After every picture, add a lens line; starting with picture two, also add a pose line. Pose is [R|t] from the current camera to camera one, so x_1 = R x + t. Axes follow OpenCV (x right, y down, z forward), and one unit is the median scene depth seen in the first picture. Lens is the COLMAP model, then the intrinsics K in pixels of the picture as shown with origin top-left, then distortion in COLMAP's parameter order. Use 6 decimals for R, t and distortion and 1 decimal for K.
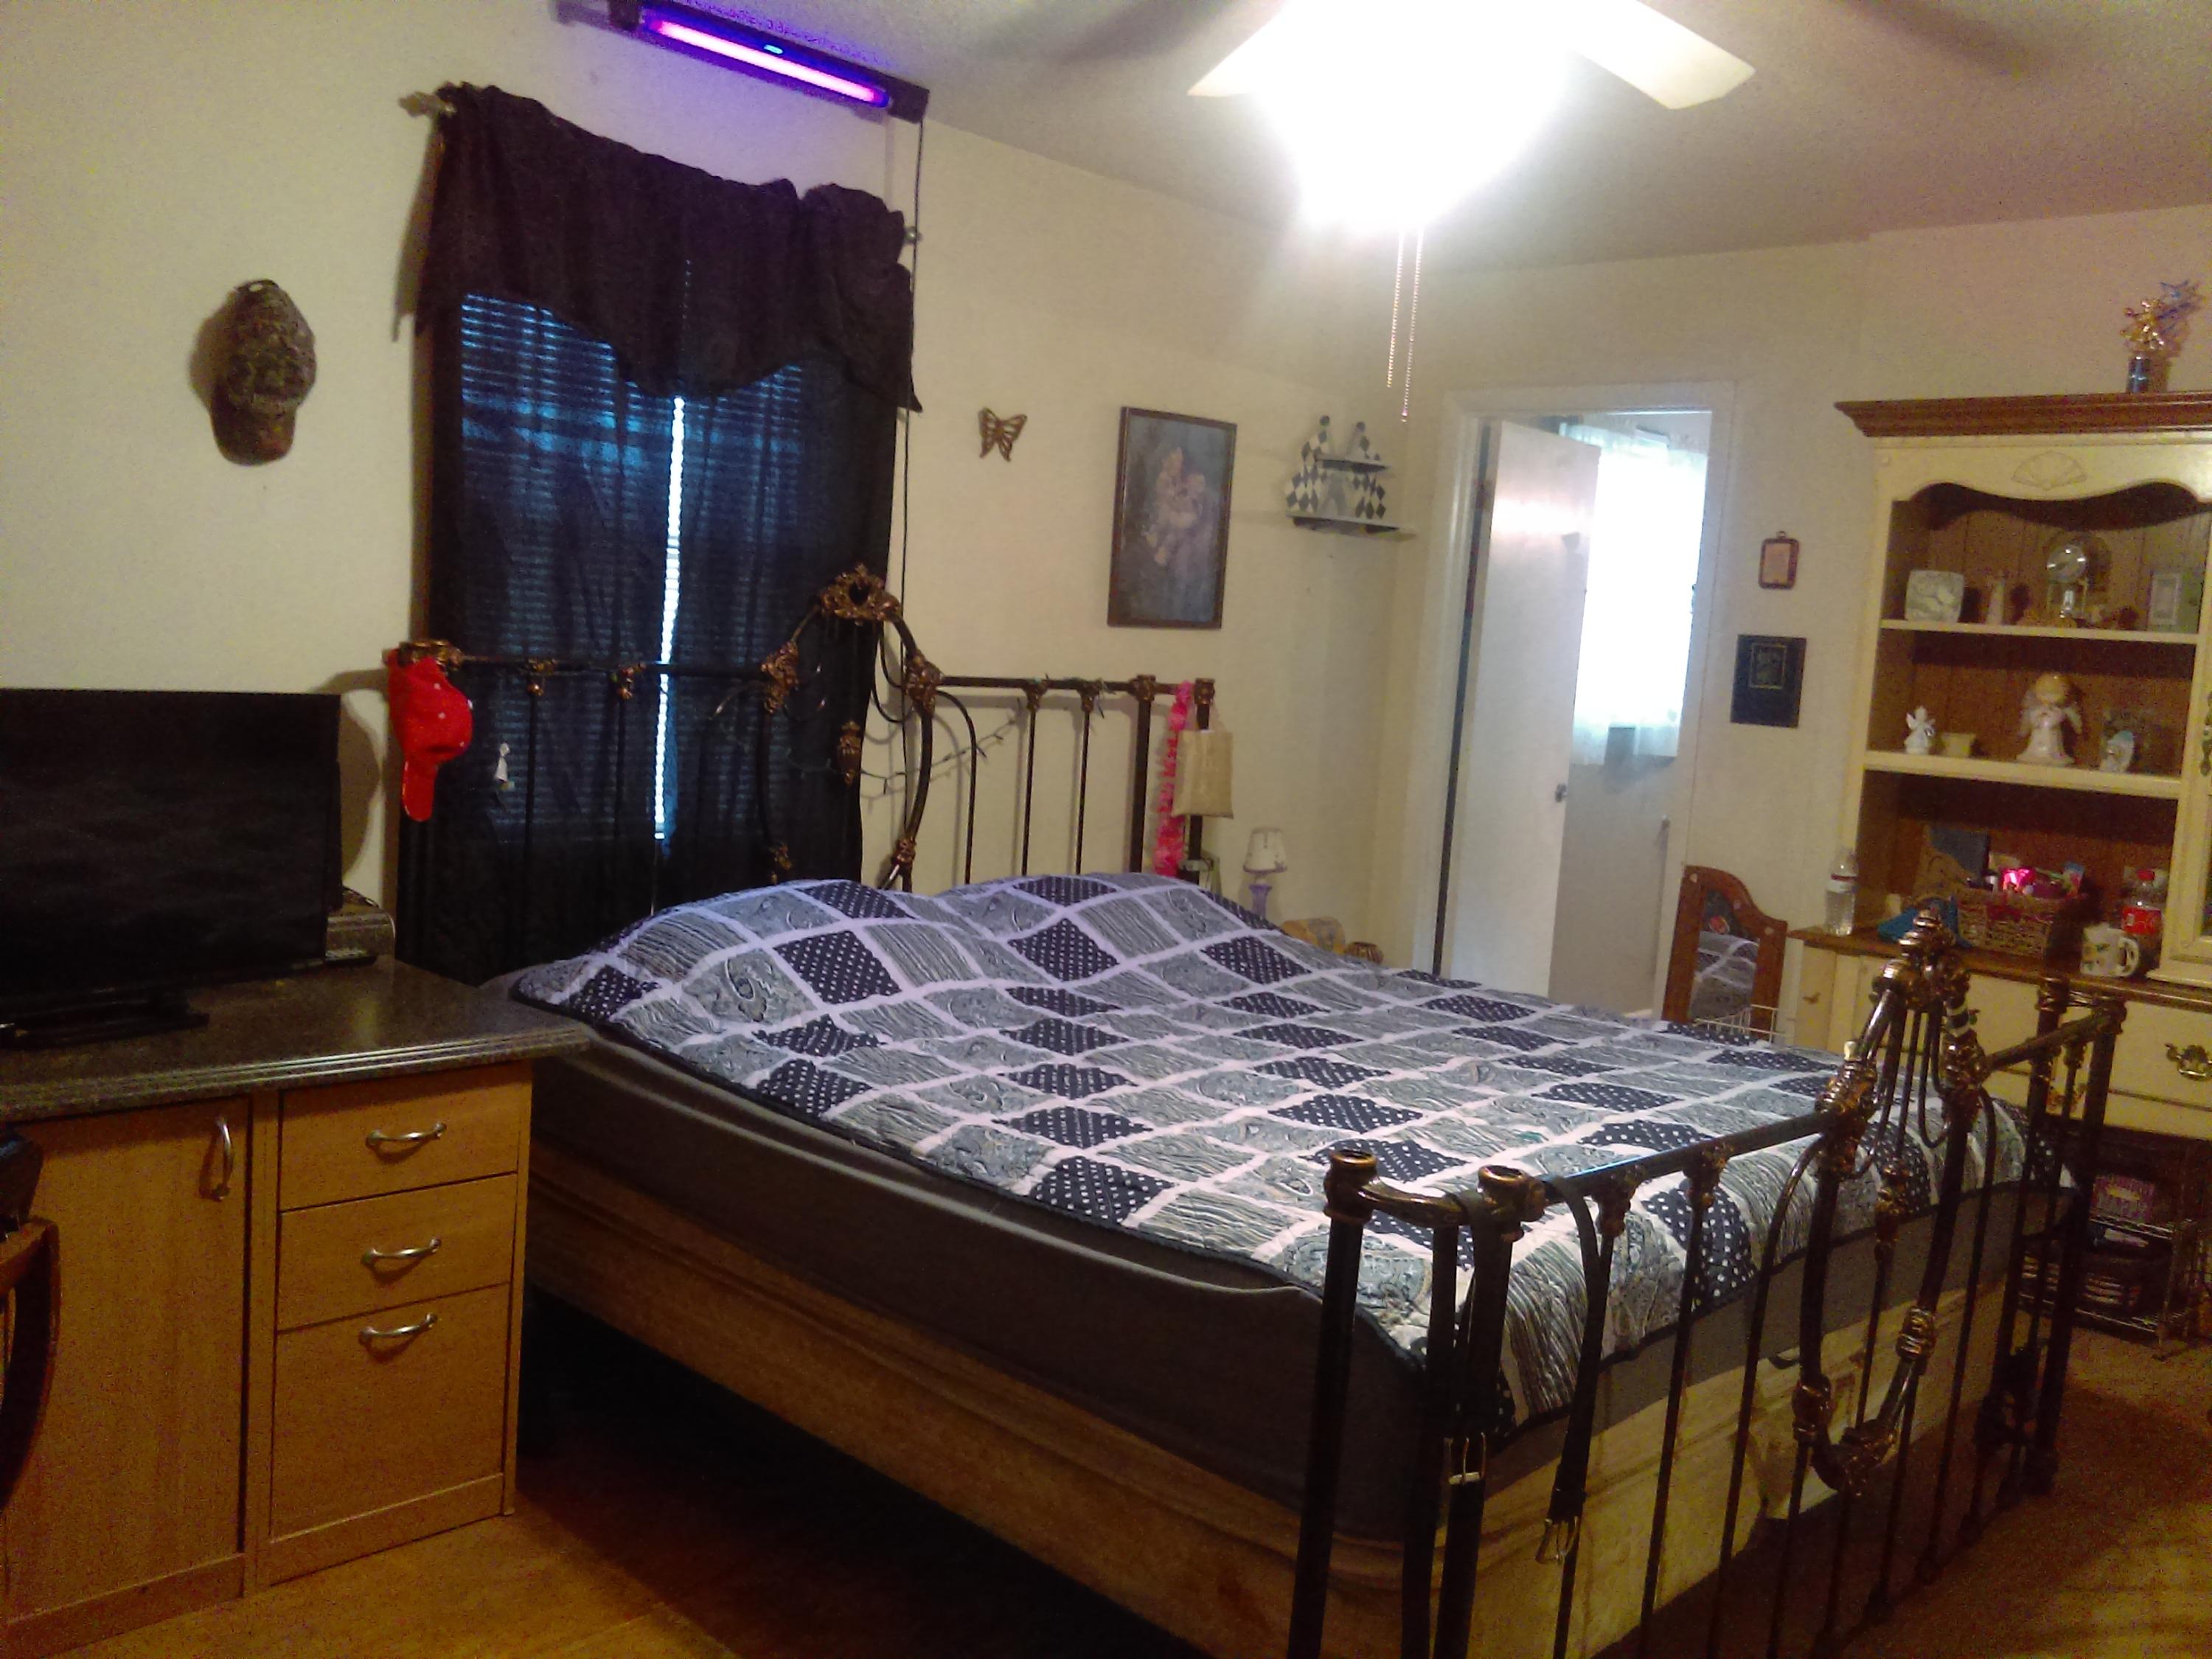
lens RADIAL K [[1941.5, 0, 1106.0], [0, 1941.5, 829.5], [0, 0, 1]] dist [0.217334, -0.438975]
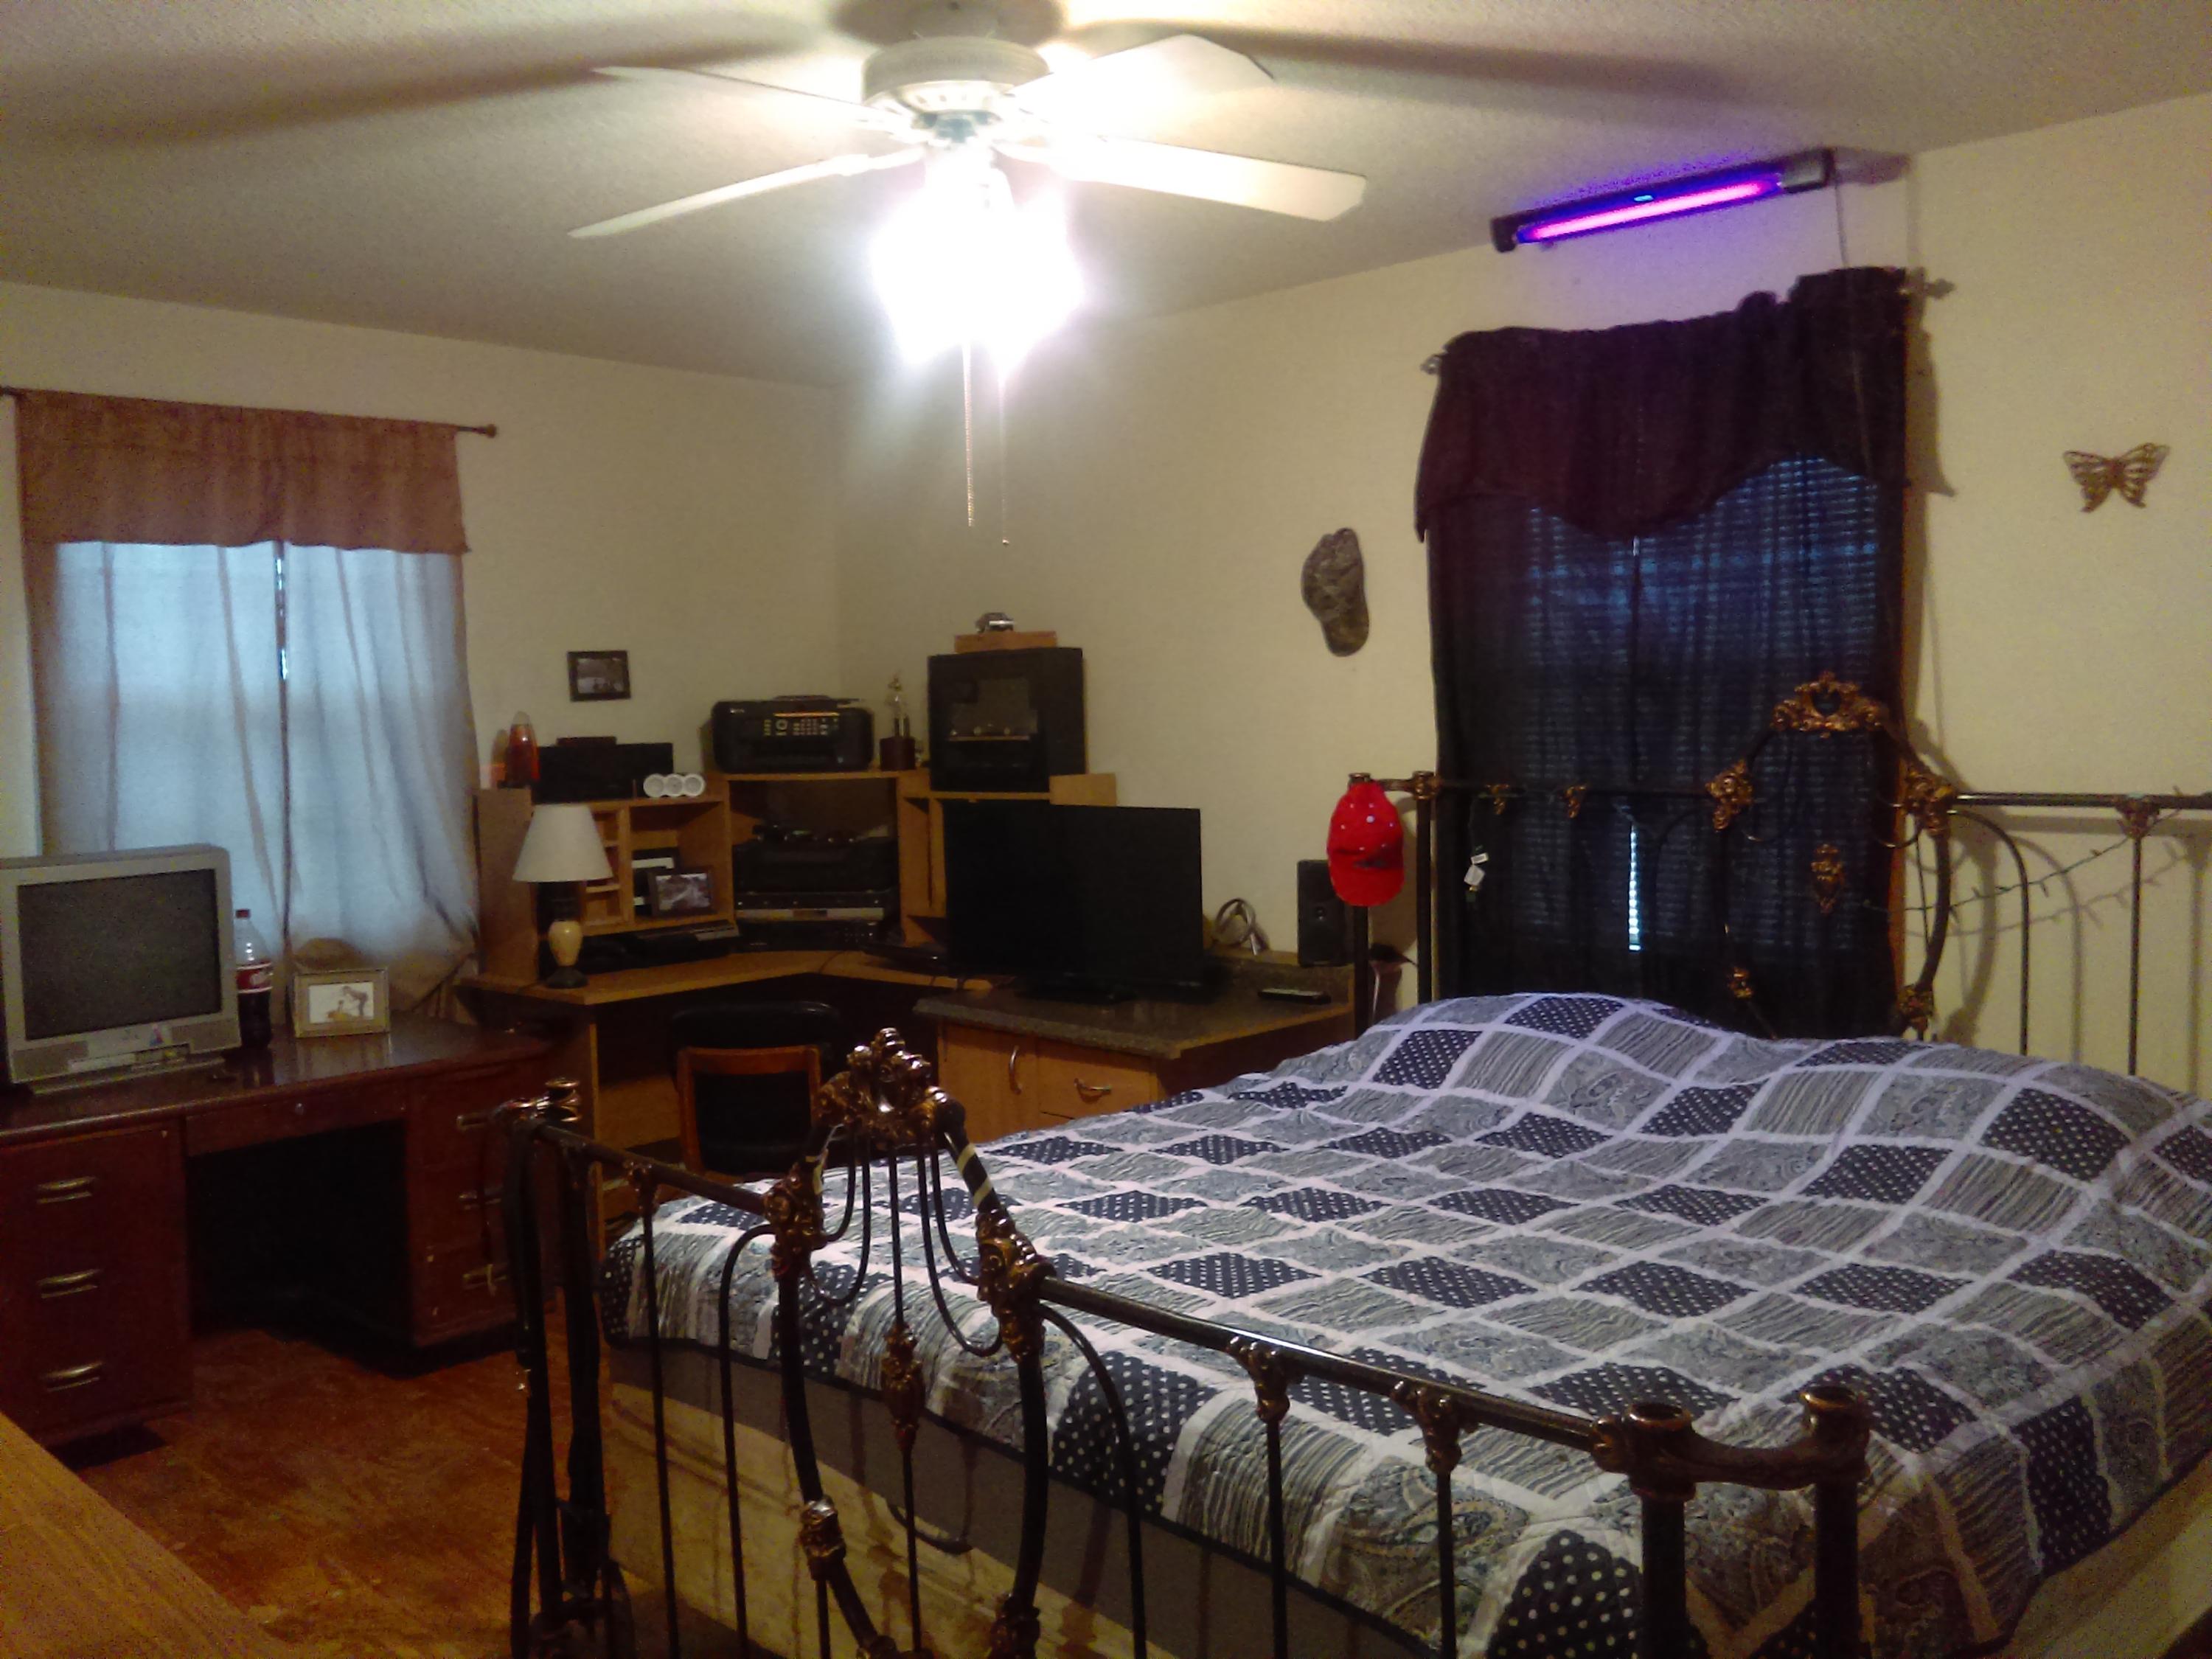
lens RADIAL K [[1941.5, 0, 1106.0], [0, 1941.5, 829.5], [0, 0, 1]] dist [0.217334, -0.438975]
pose [[-0.002088, -0.013002, -0.999913, 0.833524], [-0.095386, 0.995359, -0.012744, -0.019367], [0.995438, 0.095351, -0.003319, 0.715665]]
